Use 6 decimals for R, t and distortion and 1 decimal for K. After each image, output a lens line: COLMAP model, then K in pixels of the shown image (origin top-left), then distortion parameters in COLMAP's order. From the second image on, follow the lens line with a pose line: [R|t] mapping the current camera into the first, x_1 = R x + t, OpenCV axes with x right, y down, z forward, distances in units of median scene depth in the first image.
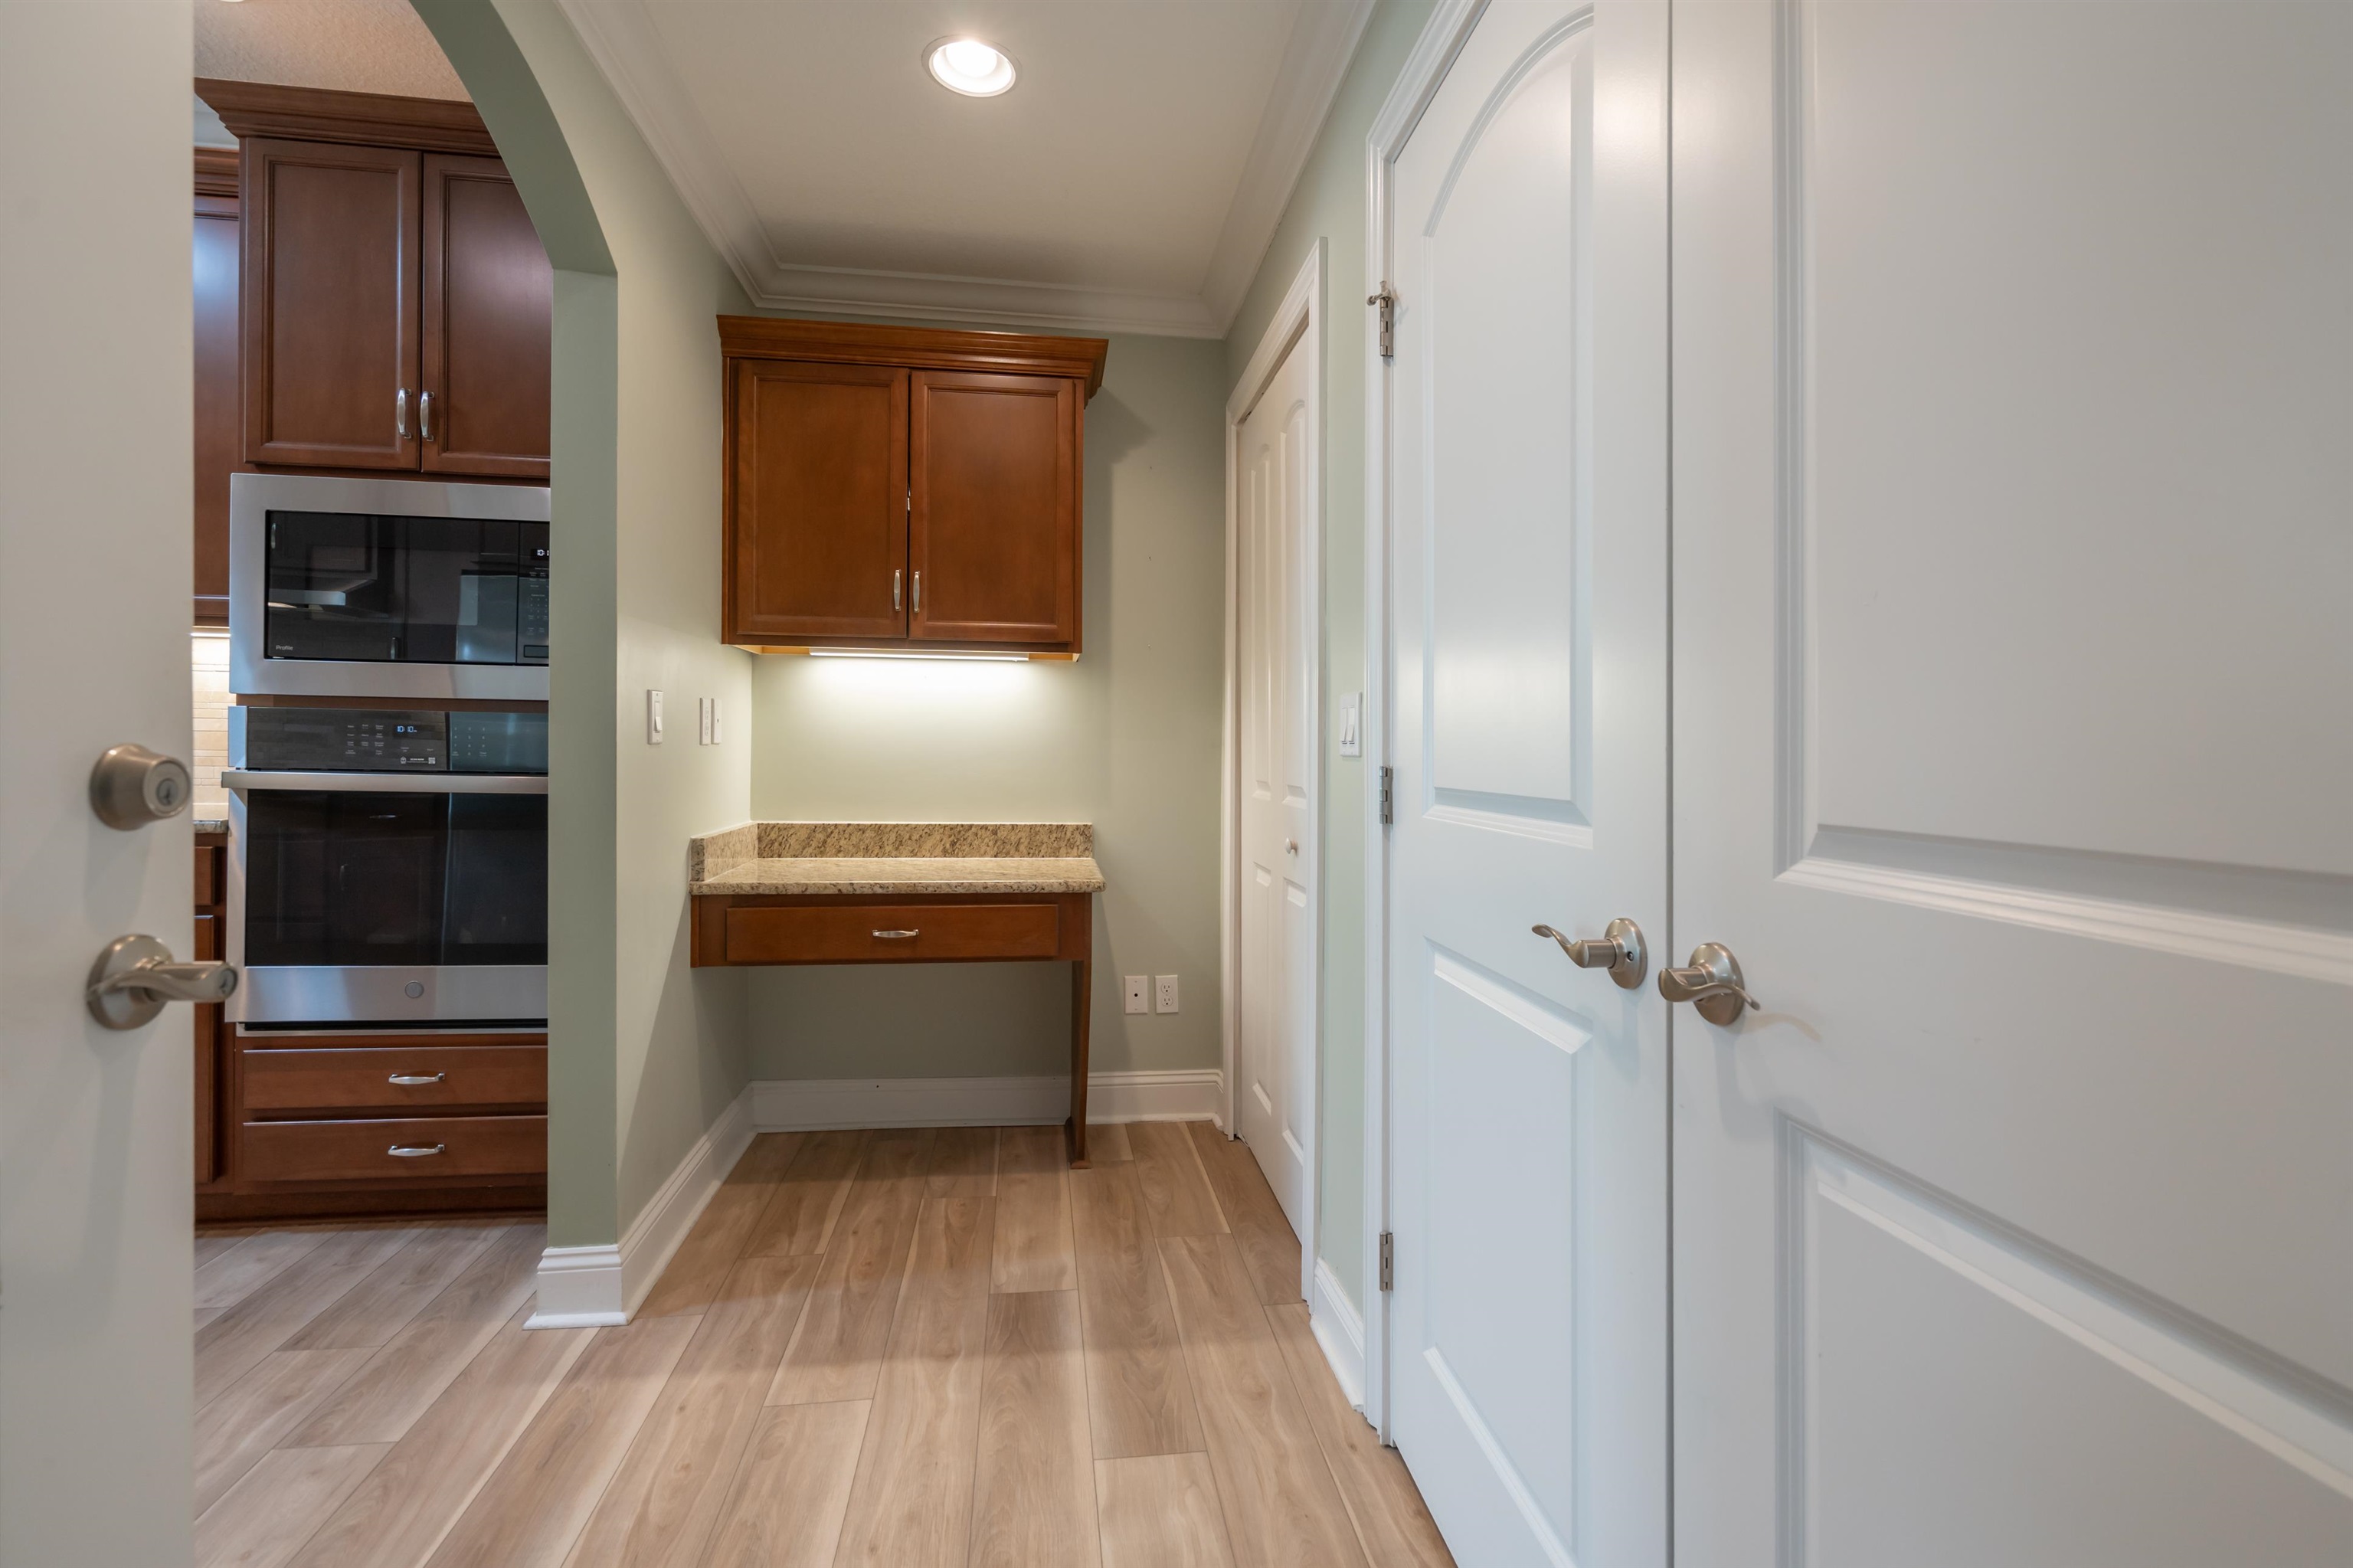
lens RADIAL K [[1074.8, 0, 1184.9], [0, 1074.8, 755.6], [0, 0, 1]] dist [0.001412, 0.000265]
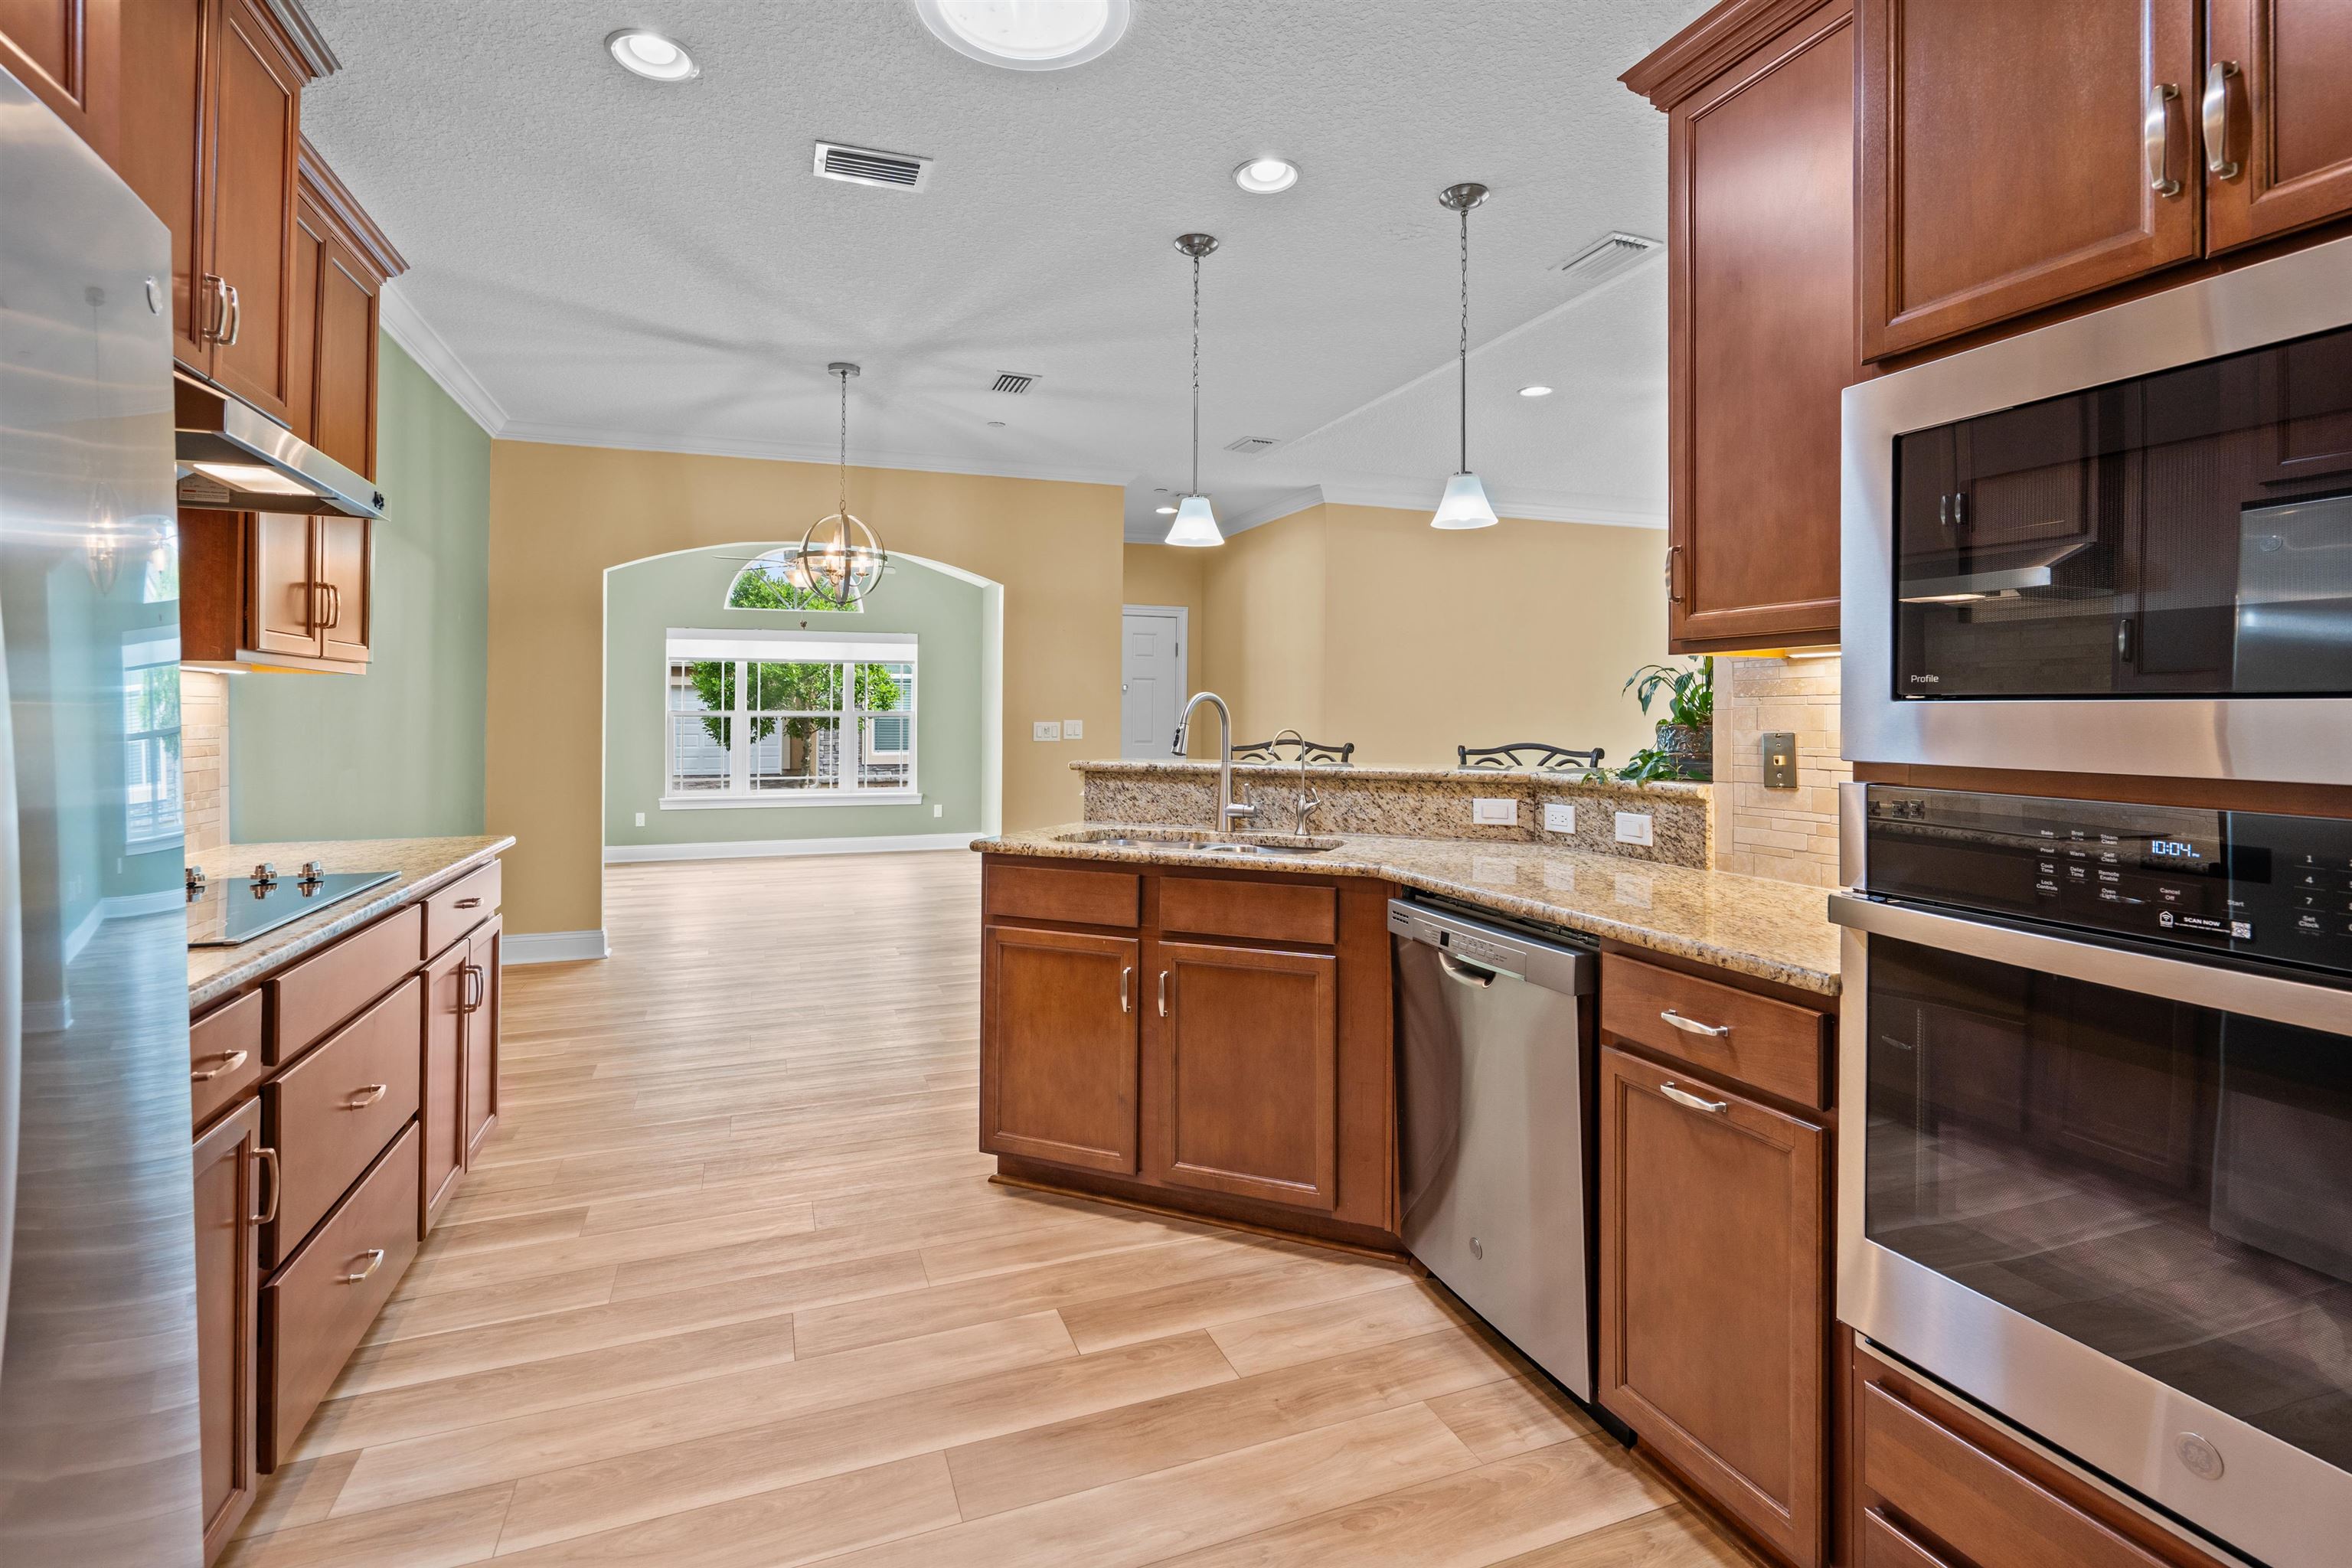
lens RADIAL K [[1093.8, 0, 1182.1], [0, 1093.8, 705.4], [0, 0, 1]] dist [0.000593, 0.000182]
pose [[0.228719, -0.019035, -0.973306, -0.383729], [-0.009120, 0.999723, -0.021695, -0.071652], [0.973450, 0.013839, 0.228482, 0.507418]]
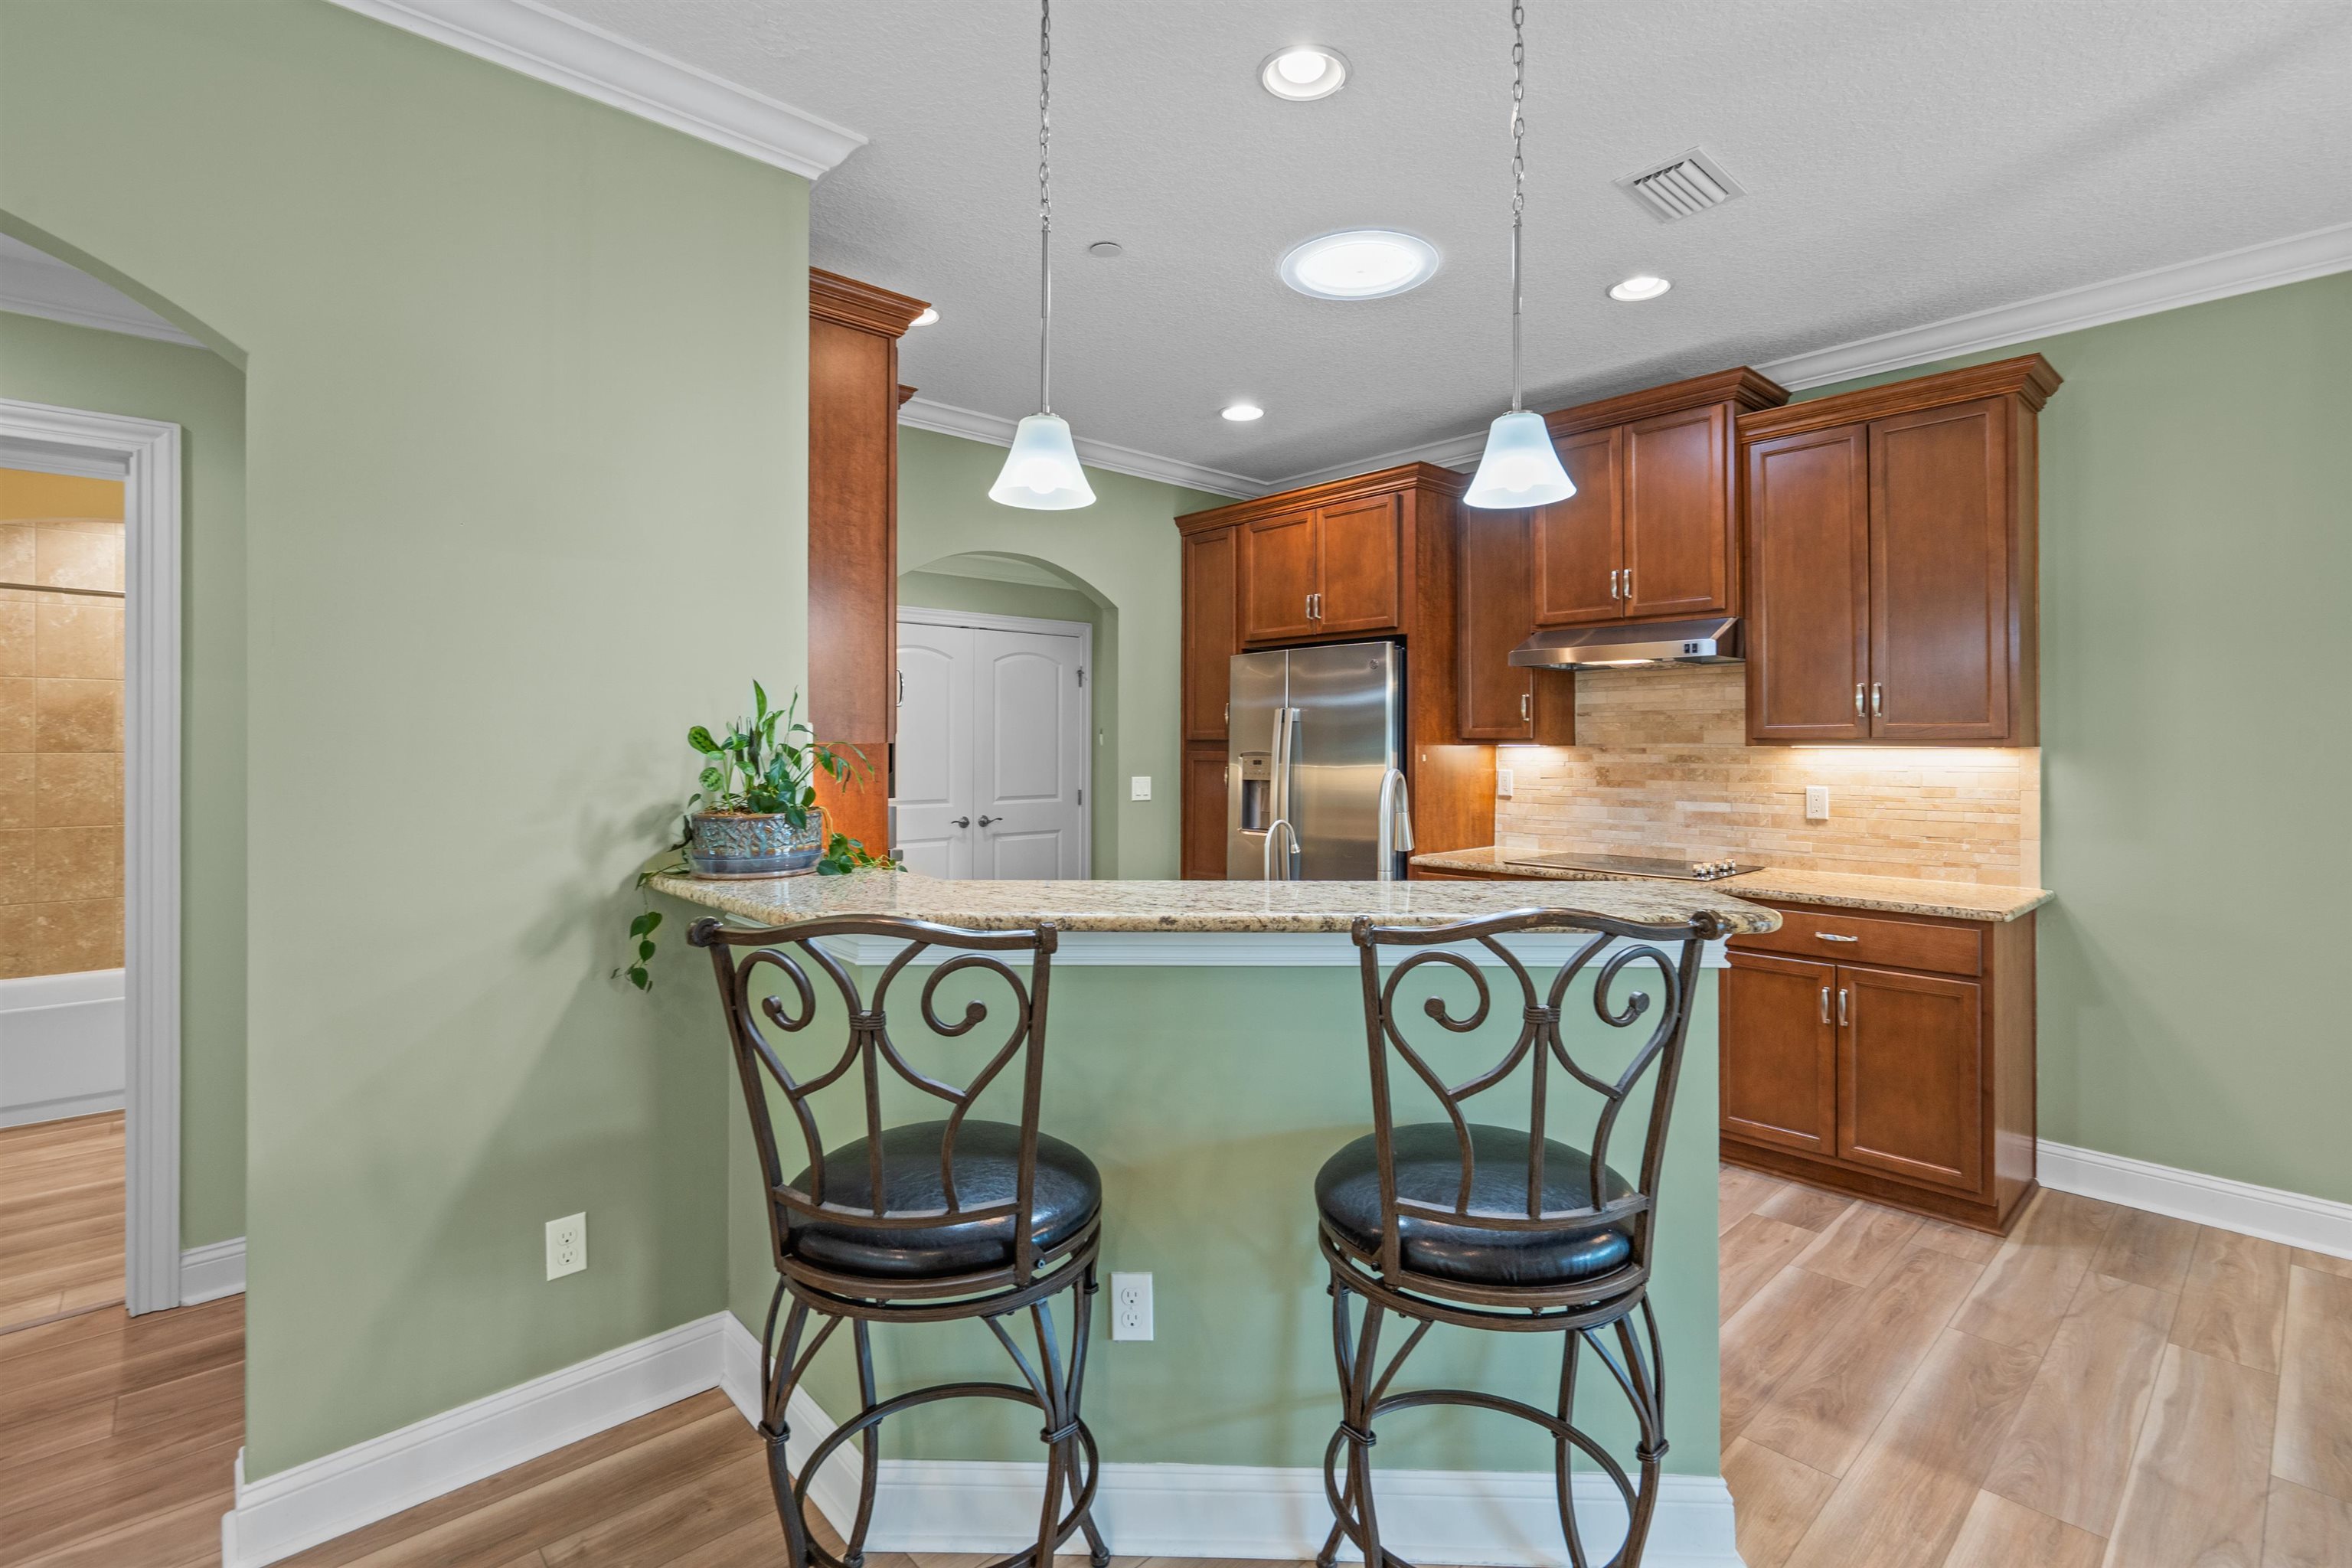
lens RADIAL K [[1081.7, 0, 1180.7], [0, 1081.7, 737.8], [0, 0, 1]] dist [-0.010946, 0.006092]
pose [[-0.572167, -0.007482, 0.820103, -2.321635], [0.001451, 0.999948, 0.010135, -0.153009], [-0.820136, 0.006989, -0.572126, 1.521652]]
